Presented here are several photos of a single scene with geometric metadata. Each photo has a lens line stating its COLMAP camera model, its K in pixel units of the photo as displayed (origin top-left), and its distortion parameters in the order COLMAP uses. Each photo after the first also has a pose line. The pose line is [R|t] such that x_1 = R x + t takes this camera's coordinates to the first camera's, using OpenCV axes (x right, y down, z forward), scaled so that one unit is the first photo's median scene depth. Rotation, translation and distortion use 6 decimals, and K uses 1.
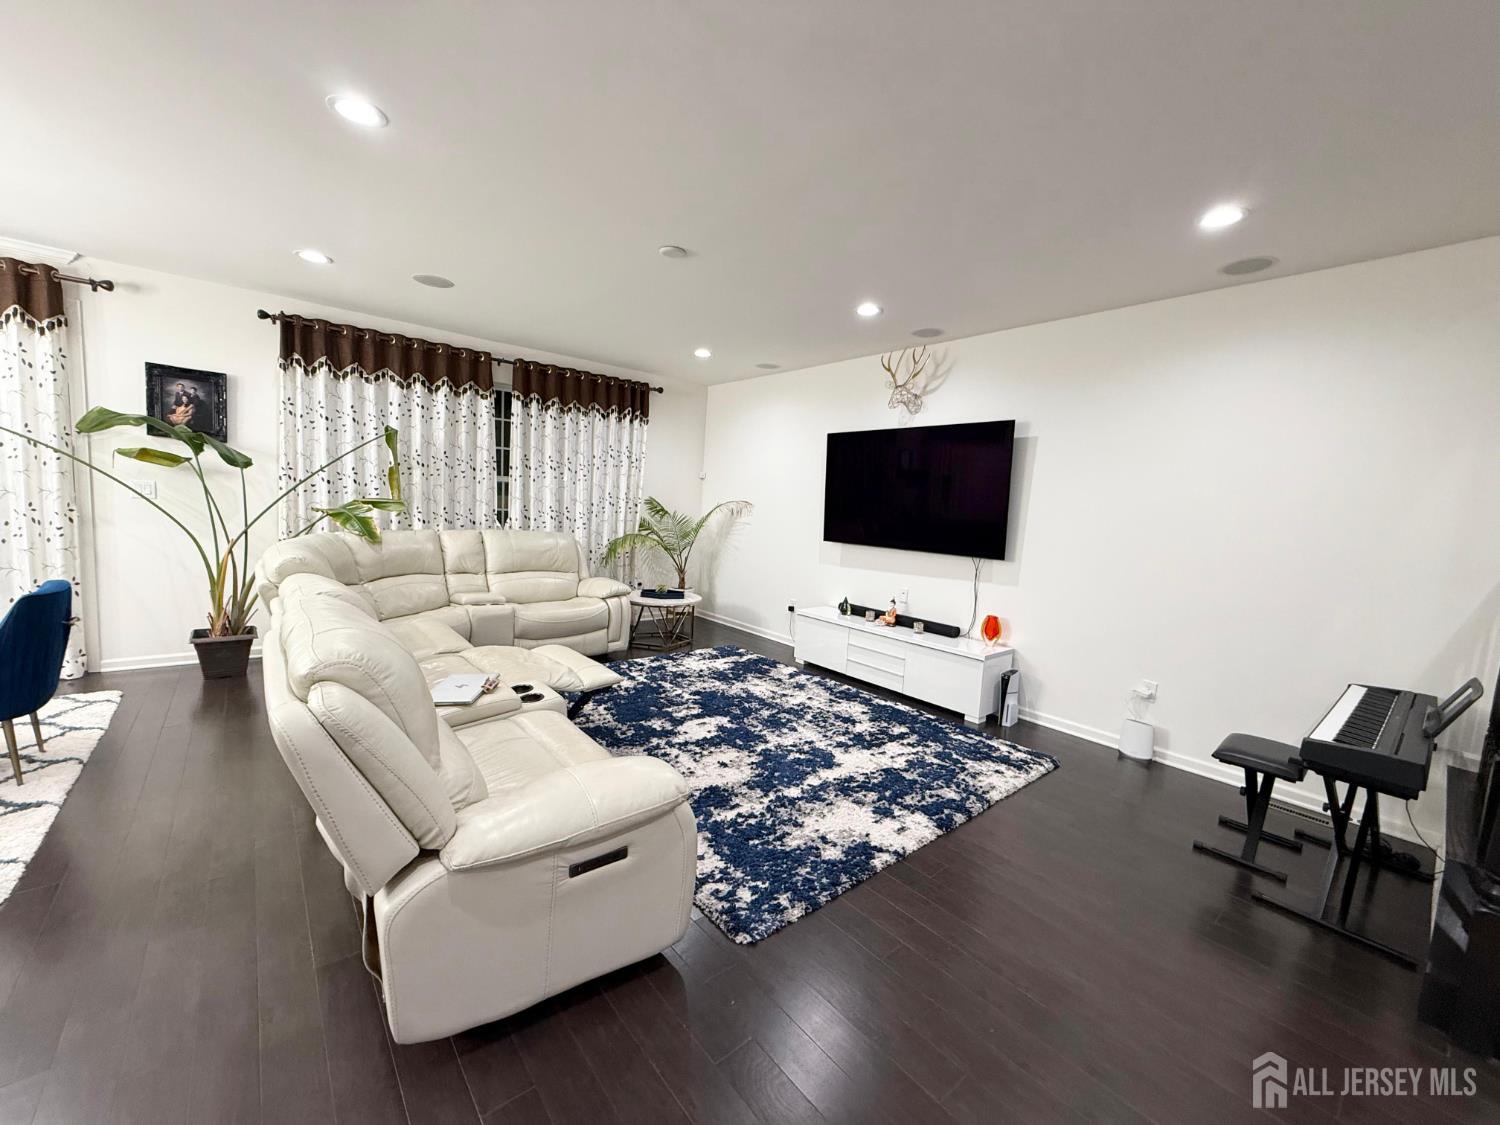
lens RADIAL K [[597.6, 0, 745.0], [0, 597.6, 564.7], [0, 0, 1]] dist [0.000327, -0.000147]
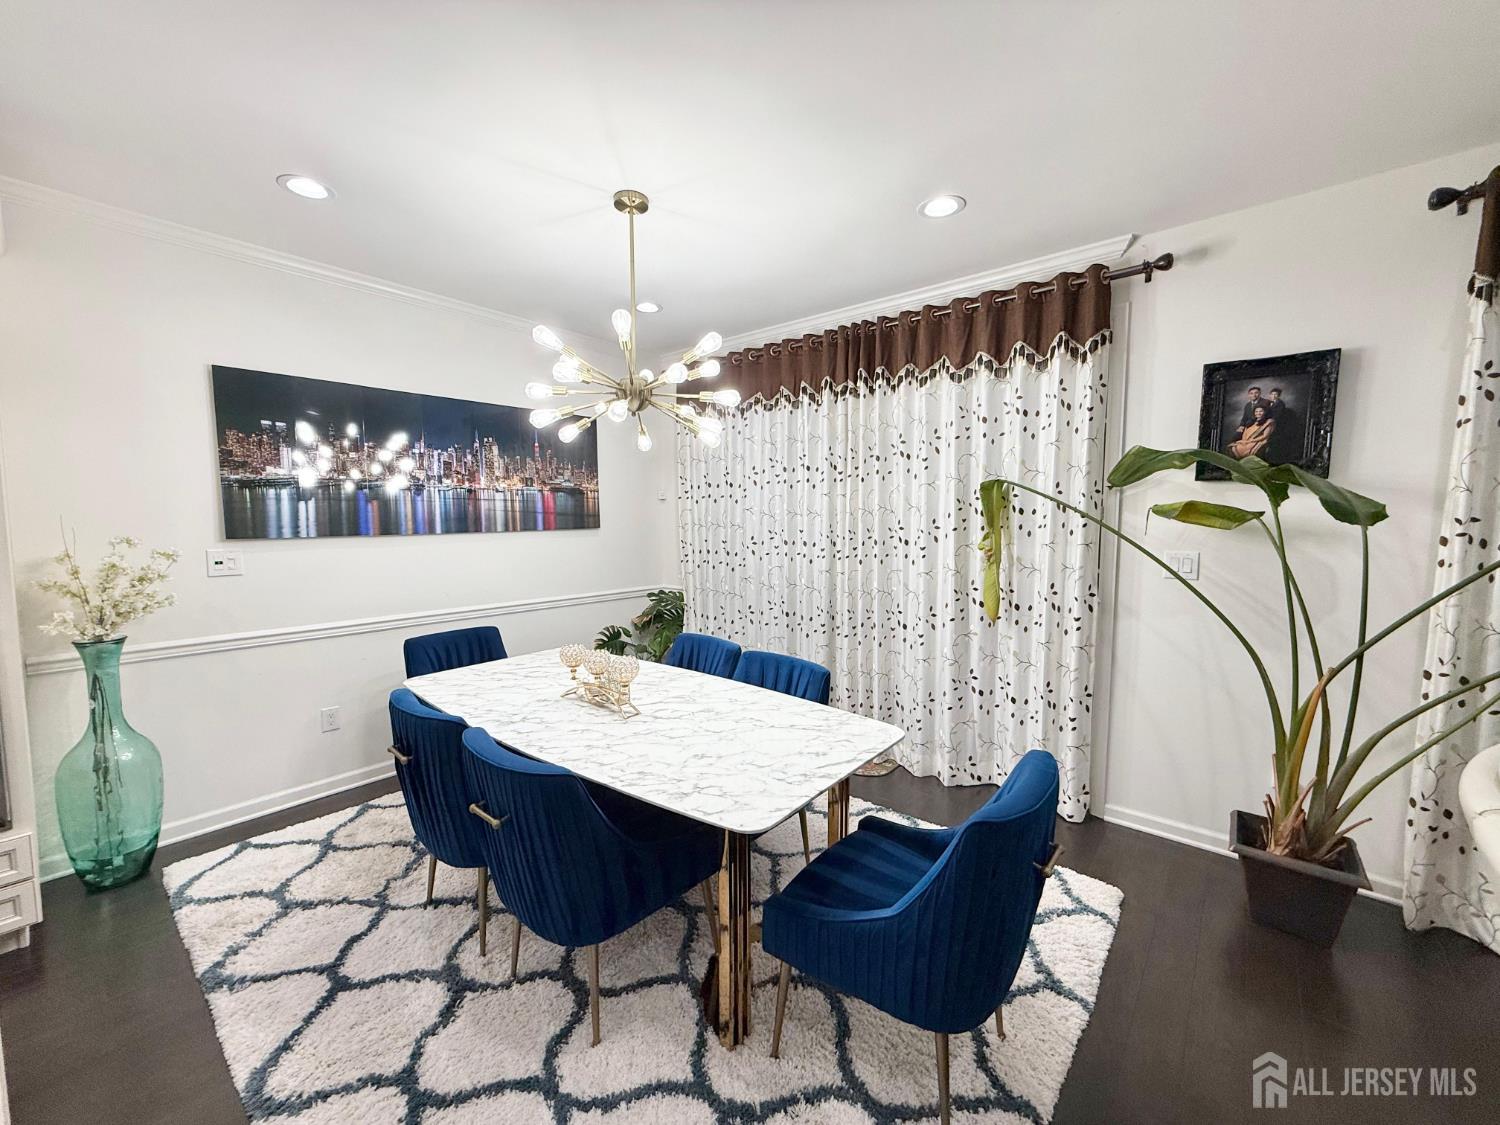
lens RADIAL K [[597.6, 0, 745.0], [0, 597.6, 564.7], [0, 0, 1]] dist [0.000327, -0.000147]
pose [[0.176485, 0.021449, -0.984070, -0.472593], [-0.092109, 0.995735, 0.005184, -0.090055], [0.979984, 0.089727, 0.177708, 0.440042]]
